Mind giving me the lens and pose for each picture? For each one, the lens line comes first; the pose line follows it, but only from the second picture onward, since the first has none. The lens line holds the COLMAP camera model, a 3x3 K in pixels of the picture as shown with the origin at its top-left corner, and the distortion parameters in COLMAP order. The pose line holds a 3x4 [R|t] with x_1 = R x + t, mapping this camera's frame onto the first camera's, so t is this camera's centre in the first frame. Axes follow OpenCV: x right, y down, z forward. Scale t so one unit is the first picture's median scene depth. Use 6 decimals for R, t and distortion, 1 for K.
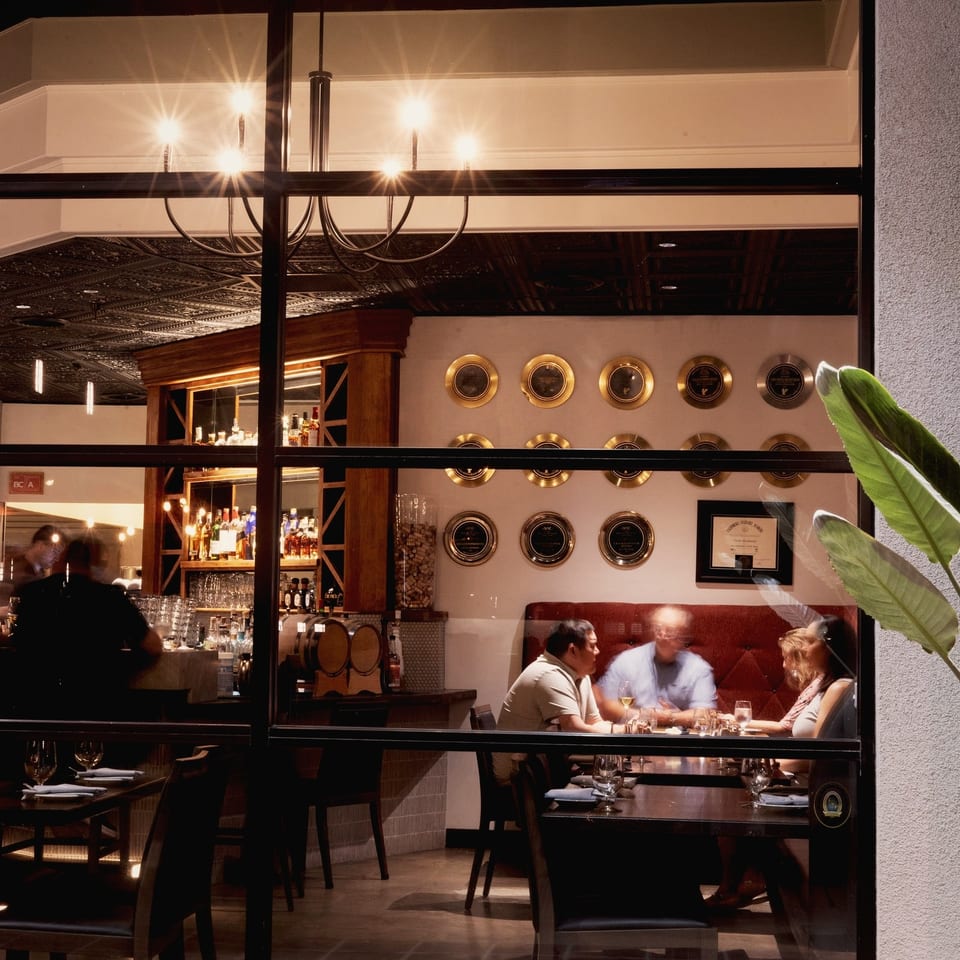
lens RADIAL K [[1925.7, 0, 480.0], [0, 1925.7, 480.0], [0, 0, 1]] dist [-0.031798, 0.339198]
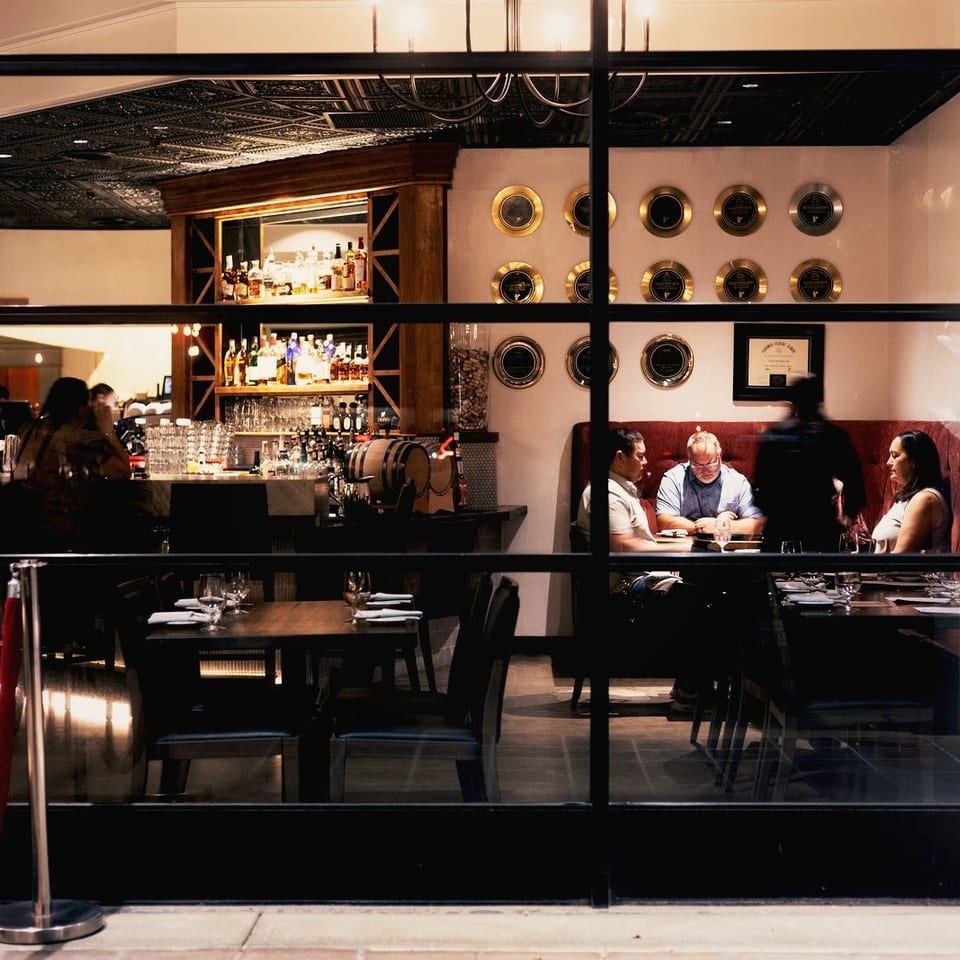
lens RADIAL K [[1925.7, 0, 480.0], [0, 1925.7, 480.0], [0, 0, 1]] dist [-0.031798, 0.339198]
pose [[0.995982, -0.021121, 0.087031, -0.117156], [0.012183, 0.994712, 0.101978, -0.013032], [-0.088725, -0.100508, 0.990972, -0.044654]]
